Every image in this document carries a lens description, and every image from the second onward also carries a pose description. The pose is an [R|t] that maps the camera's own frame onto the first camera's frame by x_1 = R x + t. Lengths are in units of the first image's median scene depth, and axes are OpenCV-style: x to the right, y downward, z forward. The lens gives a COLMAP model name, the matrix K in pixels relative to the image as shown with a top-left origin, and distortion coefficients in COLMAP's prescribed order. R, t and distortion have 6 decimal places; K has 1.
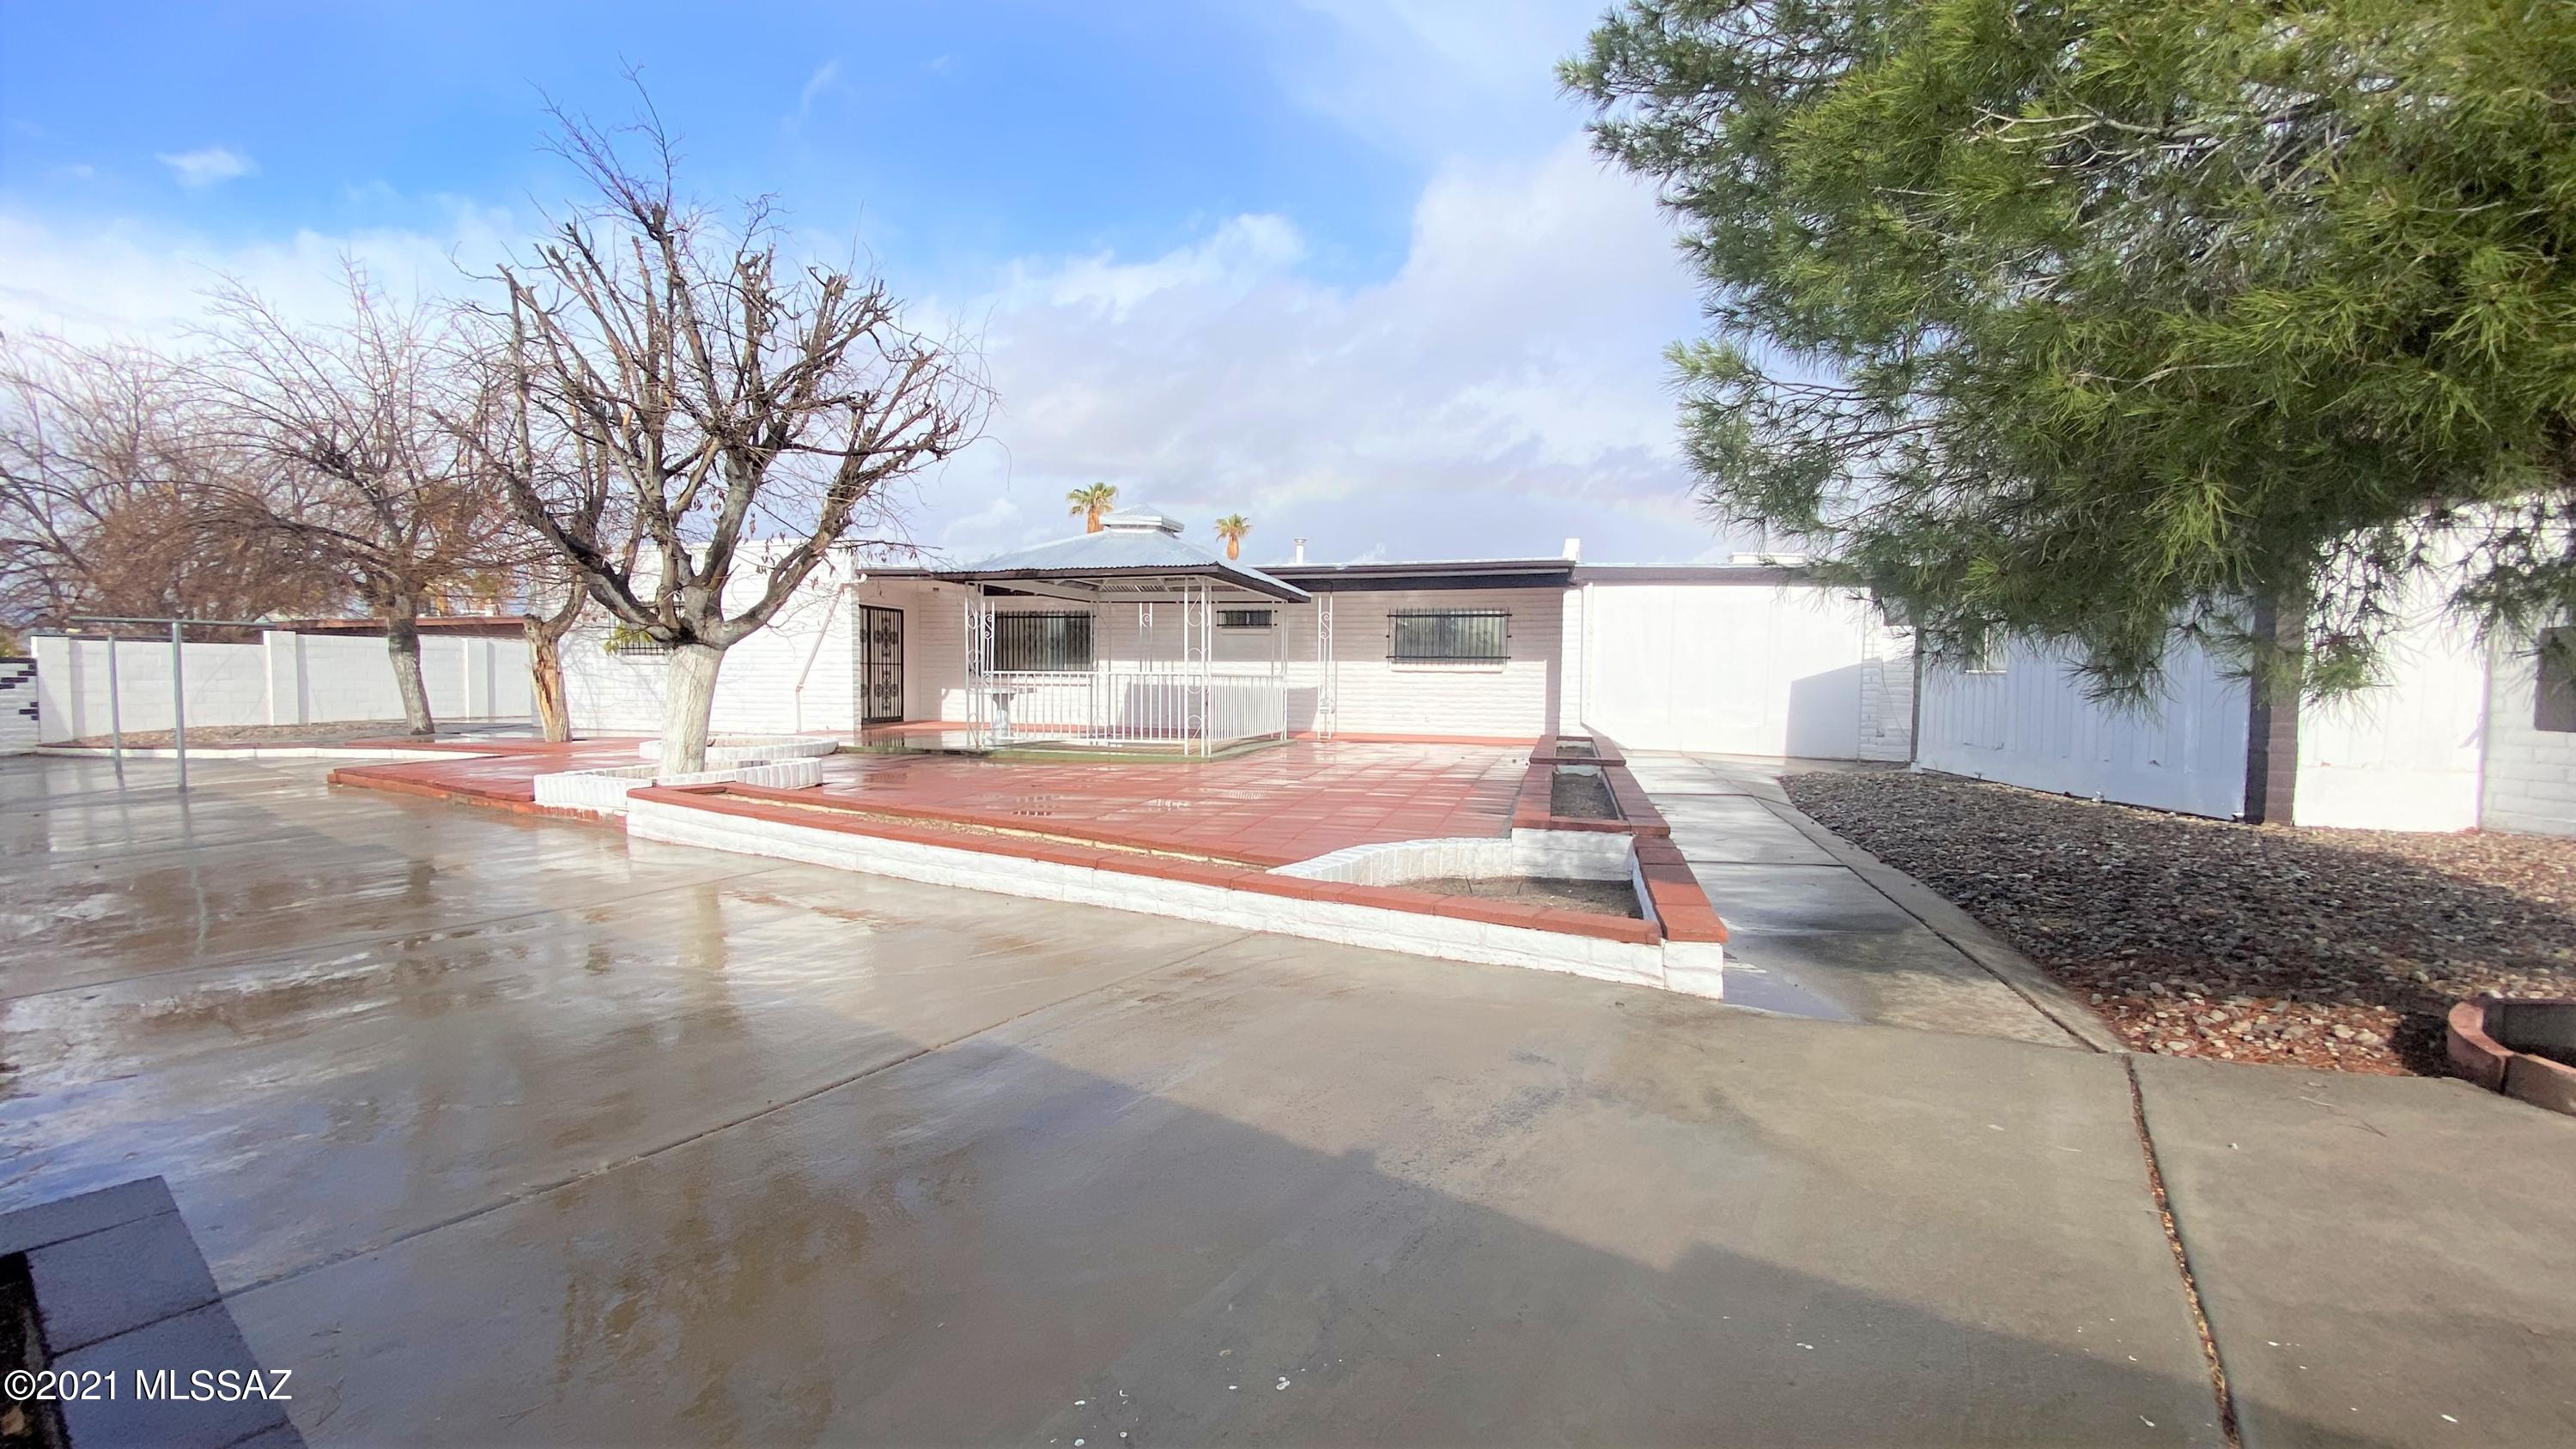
lens RADIAL K [[1016.5, 0, 1288.0], [0, 1016.5, 724.5], [0, 0, 1]] dist [0.000293, -0.008346]
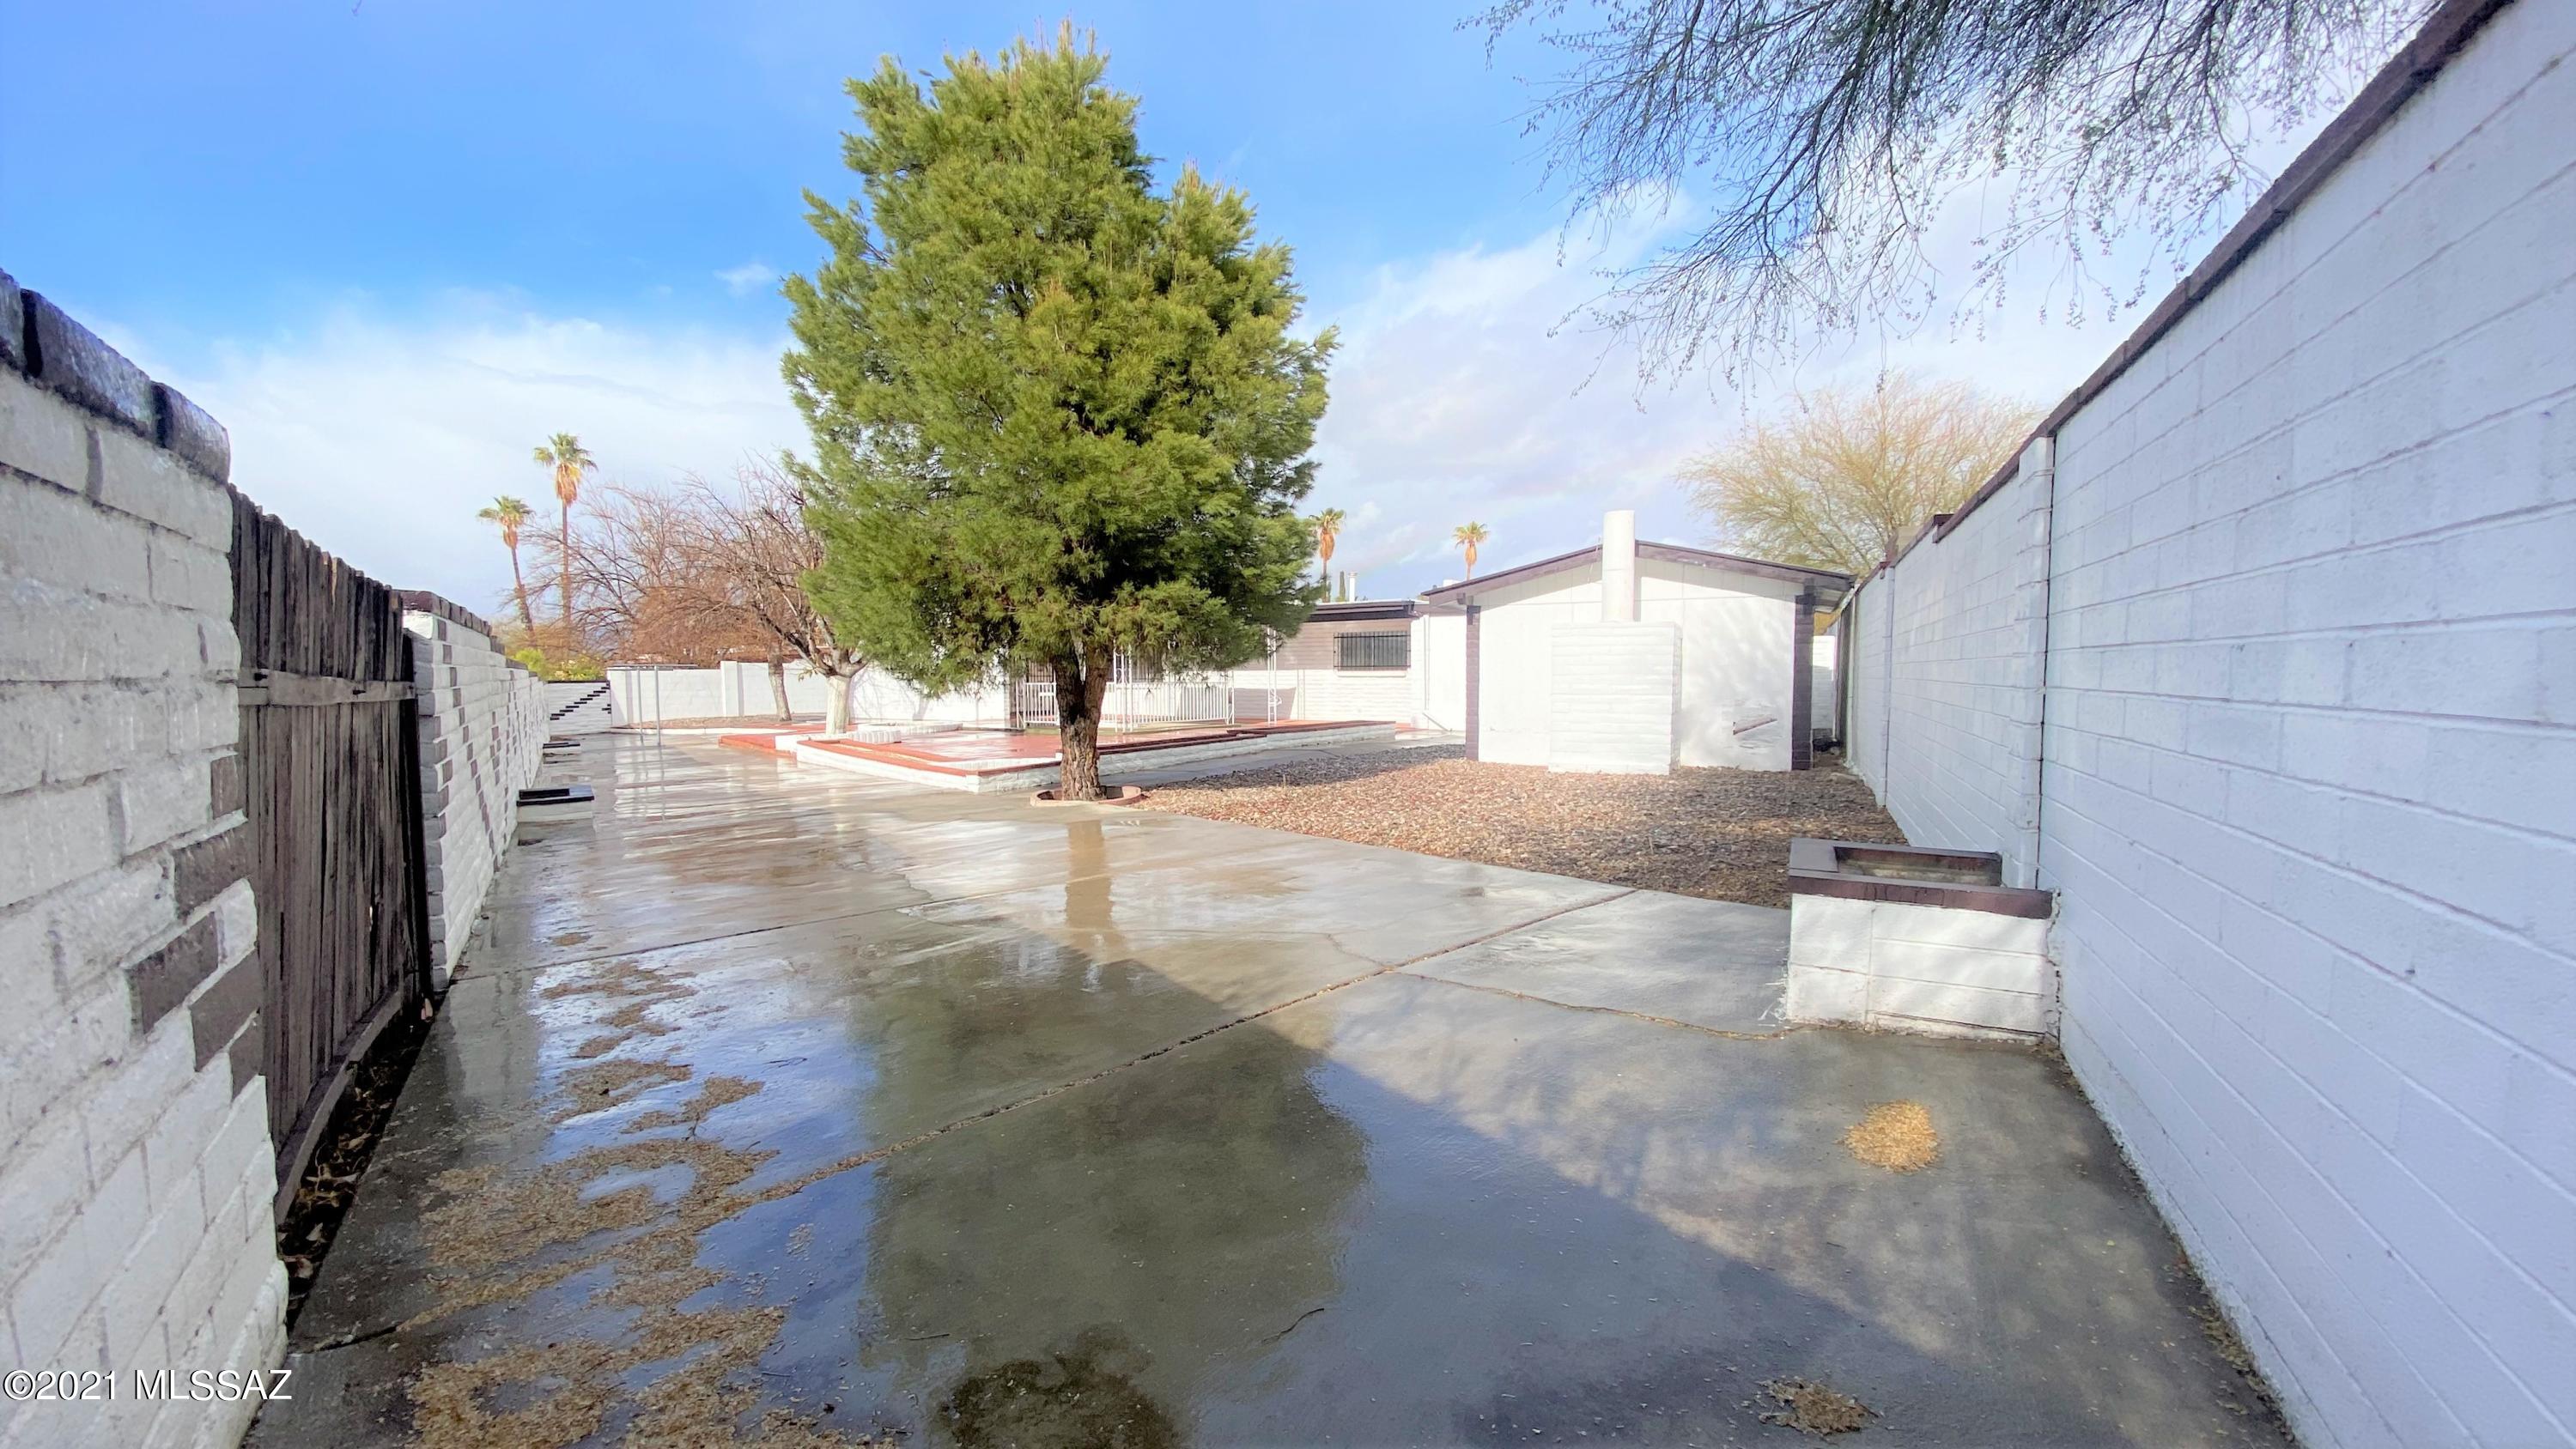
lens RADIAL K [[1016.5, 0, 1288.0], [0, 1016.5, 724.5], [0, 0, 1]] dist [0.000293, -0.008346]
pose [[0.948980, 0.000158, -0.315337, 0.490057], [0.001071, 0.999992, 0.003725, 0.009050], [0.315335, -0.003872, 0.948973, -0.361871]]
